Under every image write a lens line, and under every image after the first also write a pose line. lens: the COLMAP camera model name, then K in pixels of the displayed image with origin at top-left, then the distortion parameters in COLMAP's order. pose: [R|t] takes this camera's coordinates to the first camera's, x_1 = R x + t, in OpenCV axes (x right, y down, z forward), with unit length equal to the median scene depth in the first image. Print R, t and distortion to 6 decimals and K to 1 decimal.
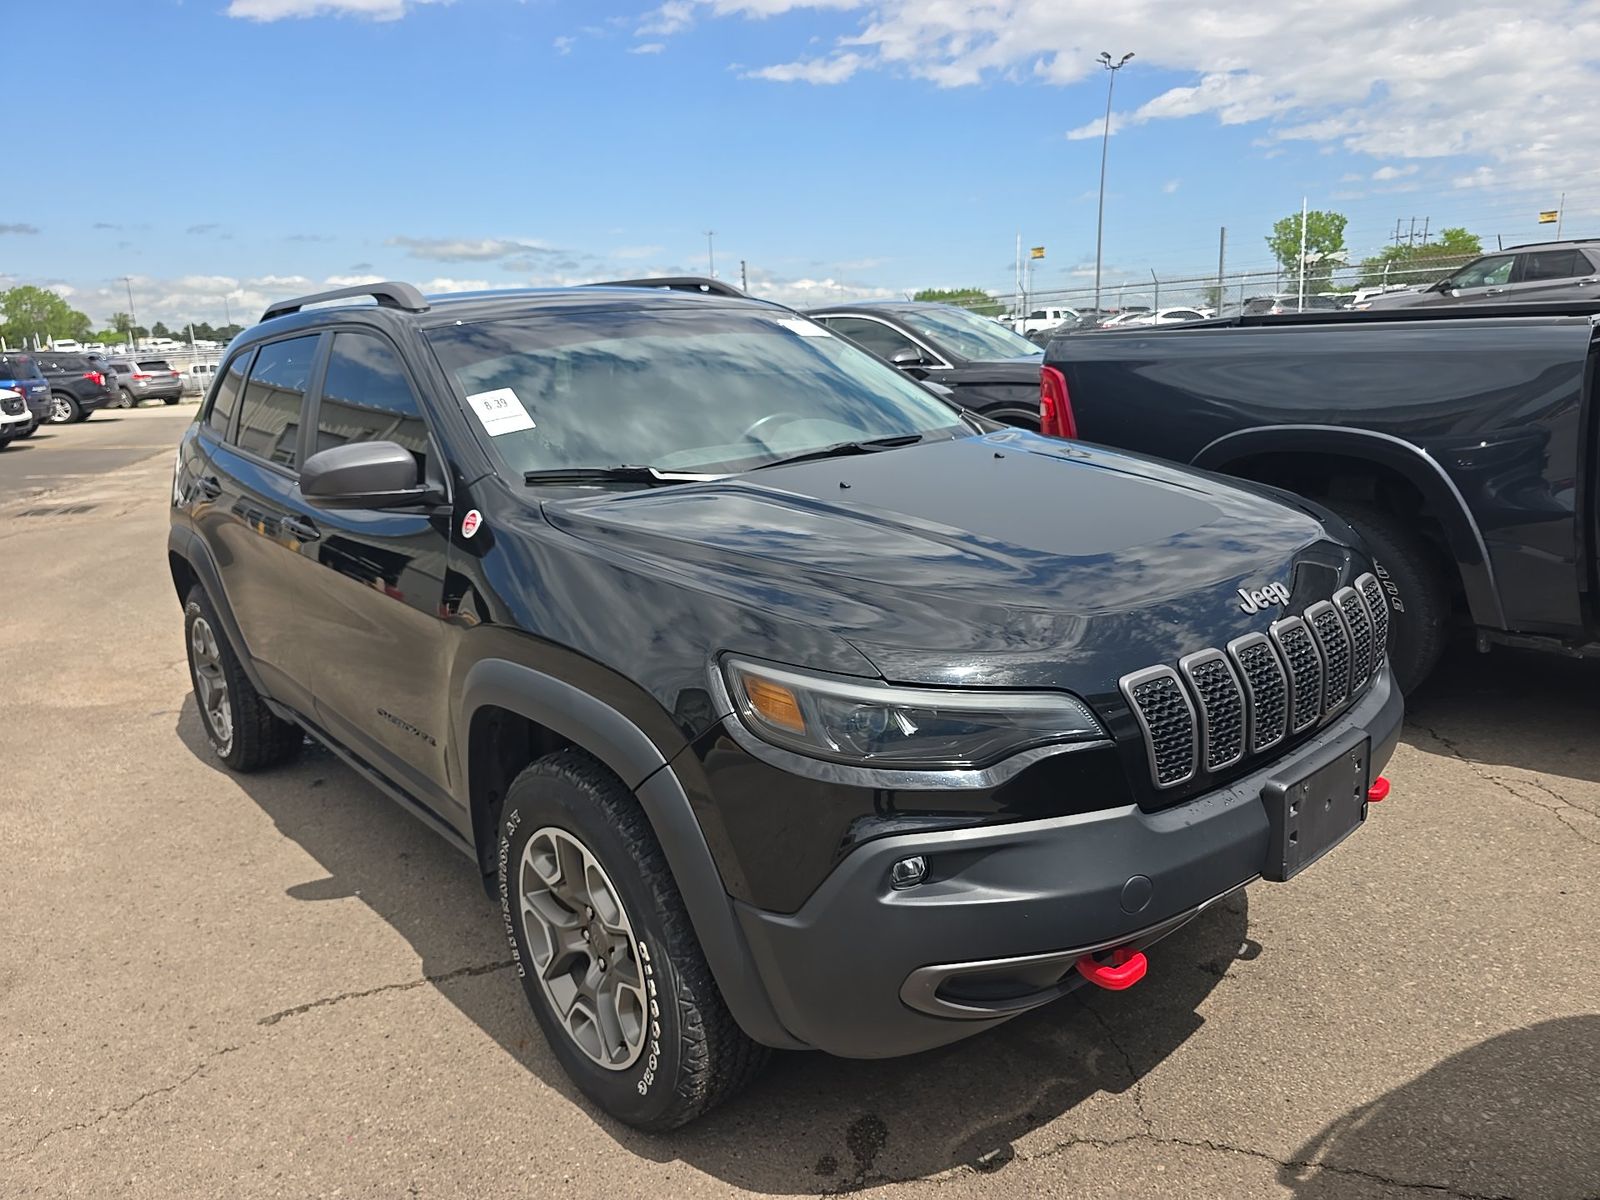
lens RADIAL K [[1069.5, 0, 803.7], [0, 1069.5, 597.7], [0, 0, 1]] dist [0.040767, -0.039438]
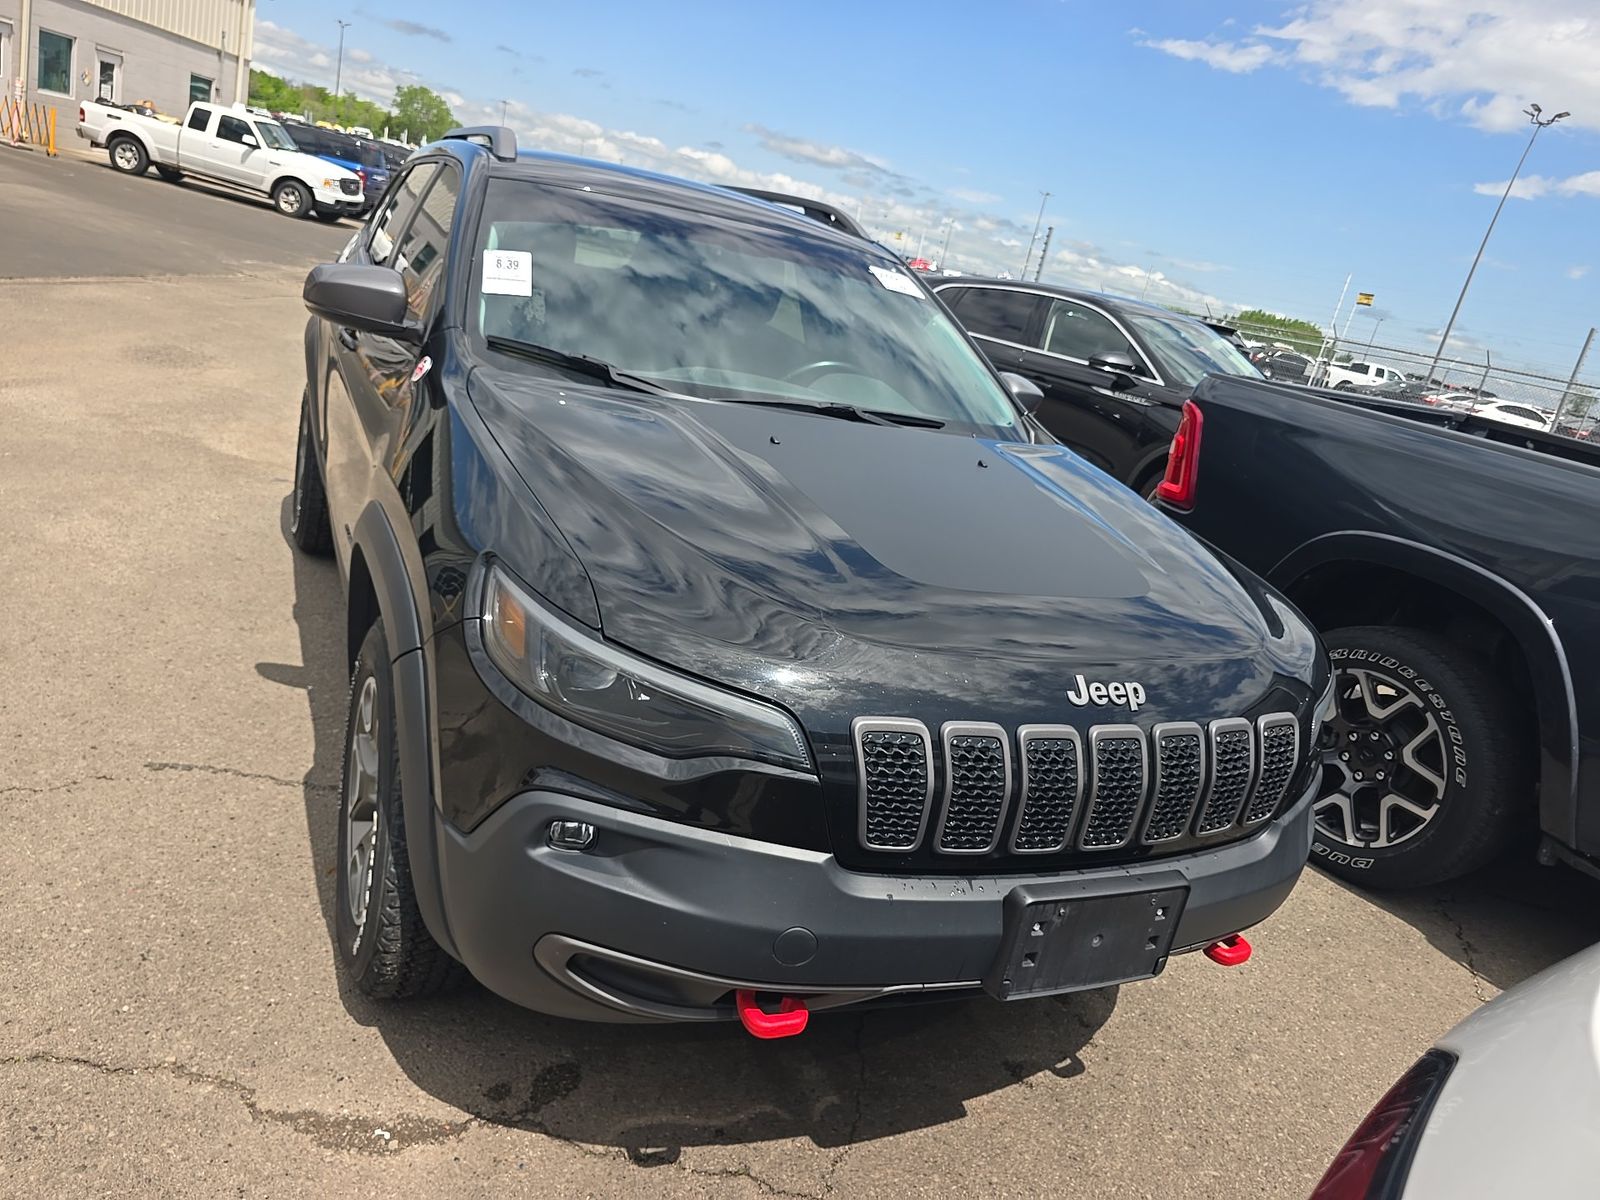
lens RADIAL K [[1069.5, 0, 803.7], [0, 1069.5, 597.7], [0, 0, 1]] dist [0.040767, -0.039438]
pose [[0.930975, 0.316183, -0.182523, 0.291657], [-0.307305, 0.948588, 0.075793, -0.056030], [0.197104, -0.014471, 0.980276, 0.088869]]
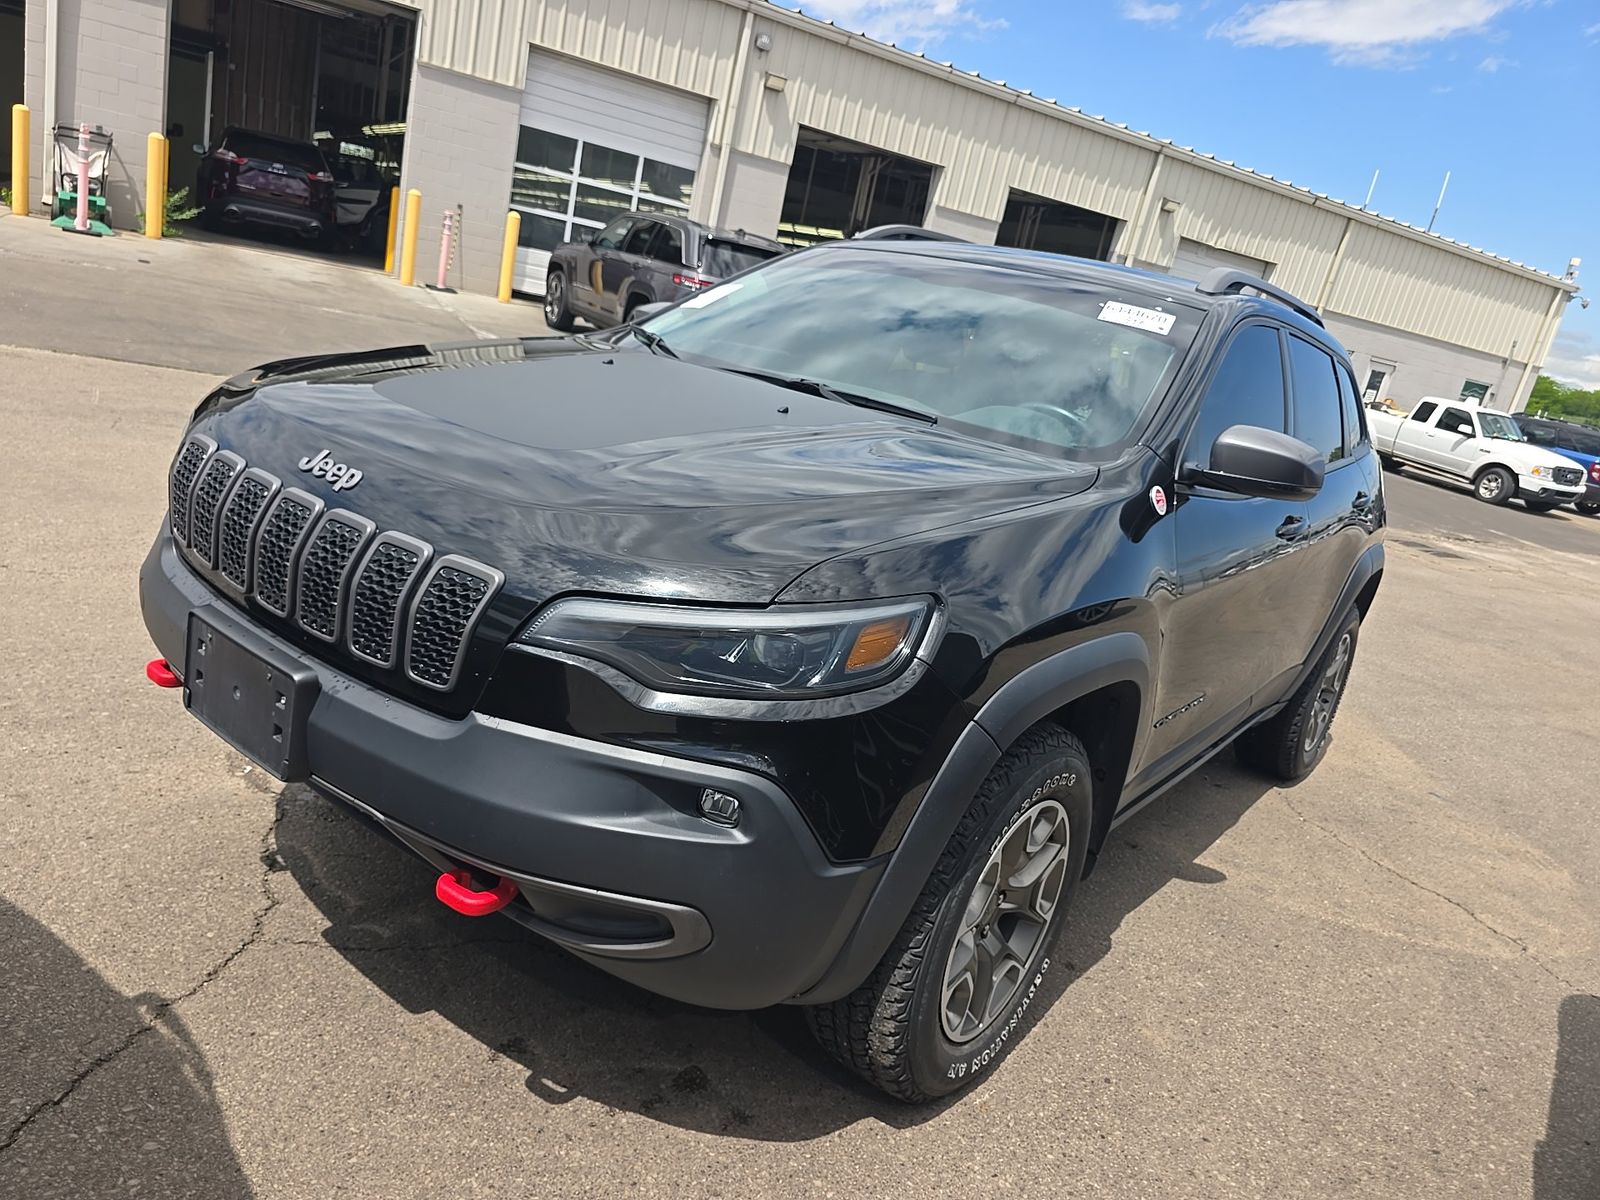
lens RADIAL K [[1079.1, 0, 800.0], [0, 1079.1, 600.0], [0, 0, 1]] dist [0.029012, -0.028319]
pose [[0.187700, 0.350829, -0.917435, 1.185284], [-0.423305, 0.871738, 0.246750, -0.254893], [0.886331, 0.342040, 0.312133, 0.955168]]
